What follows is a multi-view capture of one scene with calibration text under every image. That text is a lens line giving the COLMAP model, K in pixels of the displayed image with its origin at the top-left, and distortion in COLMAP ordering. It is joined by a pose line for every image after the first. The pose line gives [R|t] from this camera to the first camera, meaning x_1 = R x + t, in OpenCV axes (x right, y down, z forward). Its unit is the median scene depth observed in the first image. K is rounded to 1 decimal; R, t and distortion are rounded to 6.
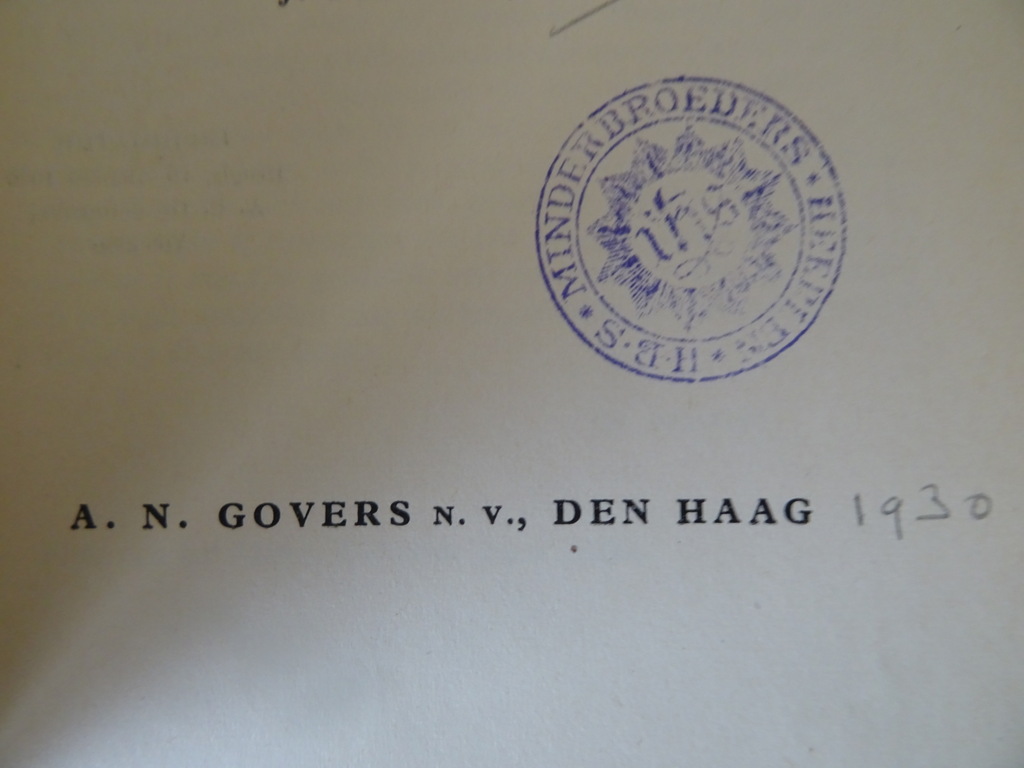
lens RADIAL K [[726.7, 0, 512.0], [0, 726.7, 384.0], [0, 0, 1]] dist [-0.007871, -0.001855]
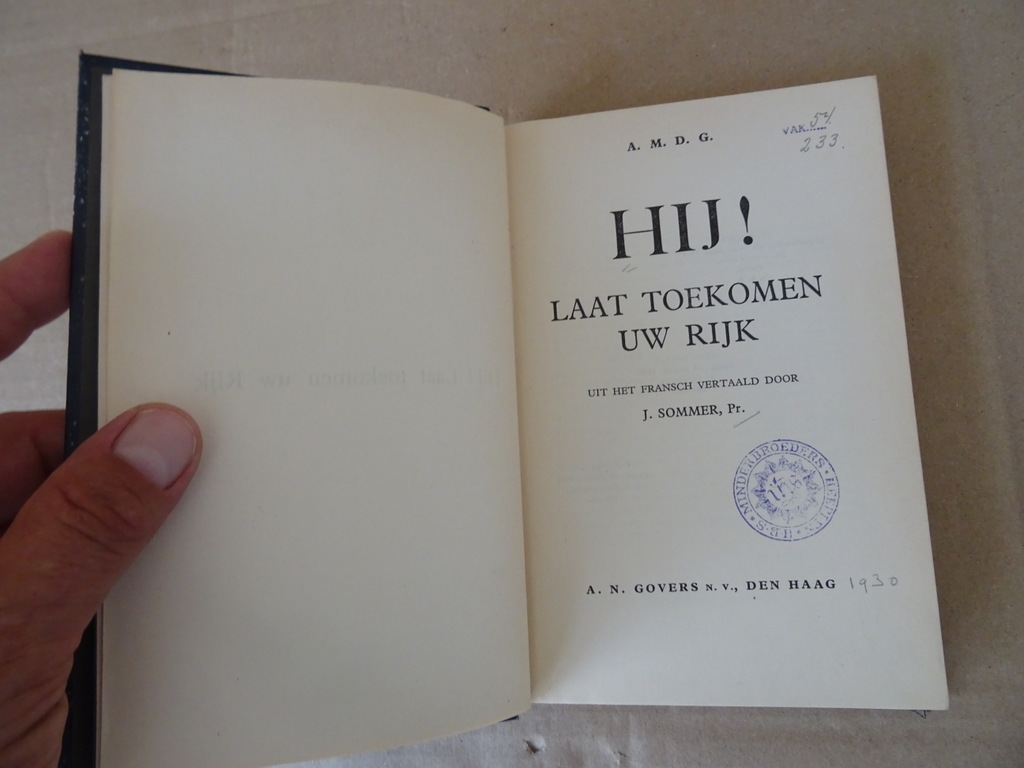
lens RADIAL K [[726.7, 0, 512.0], [0, 726.7, 384.0], [0, 0, 1]] dist [-0.007871, -0.001855]
pose [[0.988577, -0.054665, -0.140452, -0.438711], [0.040082, 0.993703, -0.104636, -0.382622], [0.145288, 0.097811, 0.984543, -2.207379]]
